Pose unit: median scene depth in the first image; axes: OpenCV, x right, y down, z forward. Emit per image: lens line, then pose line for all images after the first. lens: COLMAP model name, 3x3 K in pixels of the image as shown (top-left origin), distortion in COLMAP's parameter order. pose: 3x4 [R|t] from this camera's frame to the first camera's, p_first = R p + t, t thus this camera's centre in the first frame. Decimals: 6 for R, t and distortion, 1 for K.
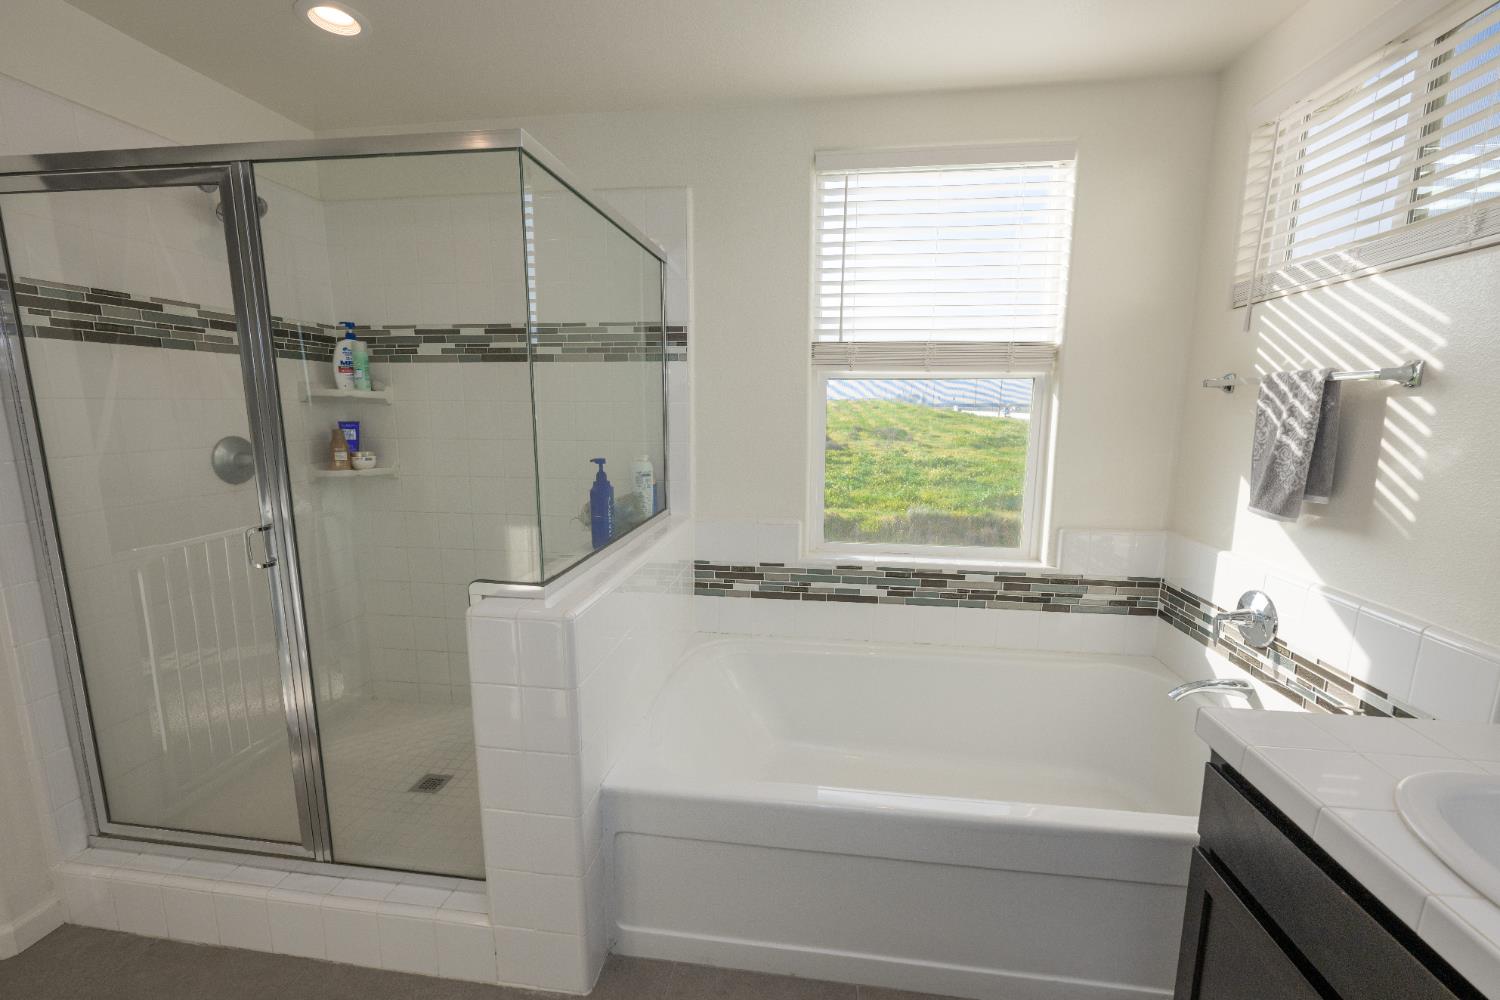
lens RADIAL K [[597.1, 0, 743.3], [0, 597.1, 502.4], [0, 0, 1]] dist [-0.000458, 0.000014]
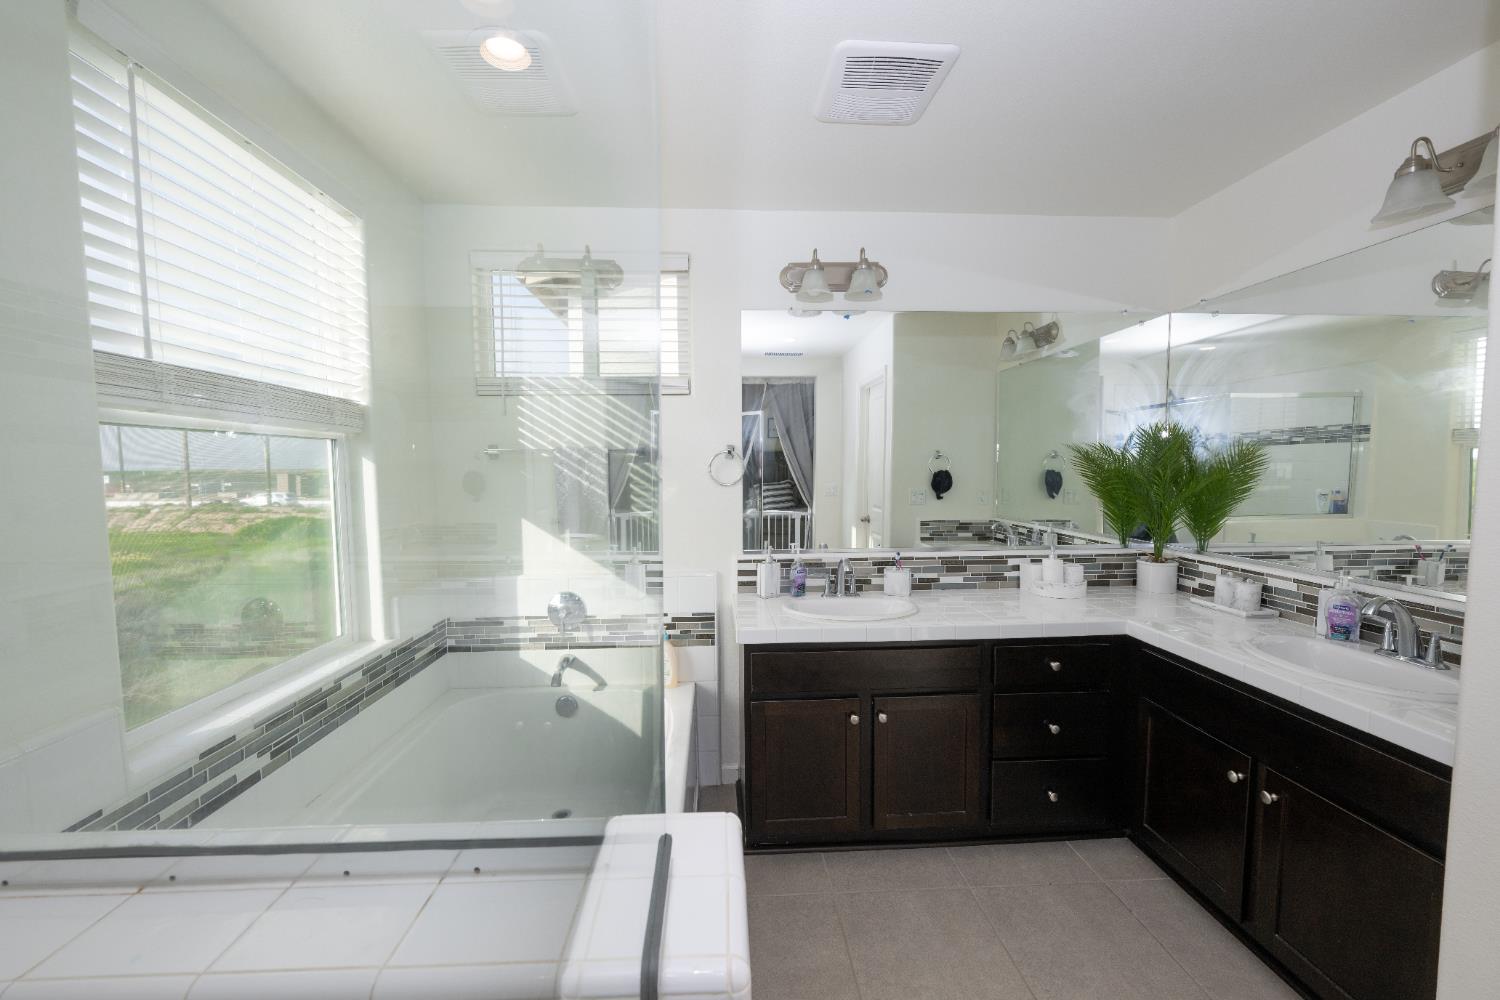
lens RADIAL K [[597.1, 0, 743.3], [0, 597.1, 502.4], [0, 0, 1]] dist [-0.000458, 0.000014]
pose [[-0.170060, -0.062112, 0.983474, -0.487302], [0.167127, 0.981736, 0.090901, -0.096269], [-0.971158, 0.179823, -0.156574, 0.573981]]
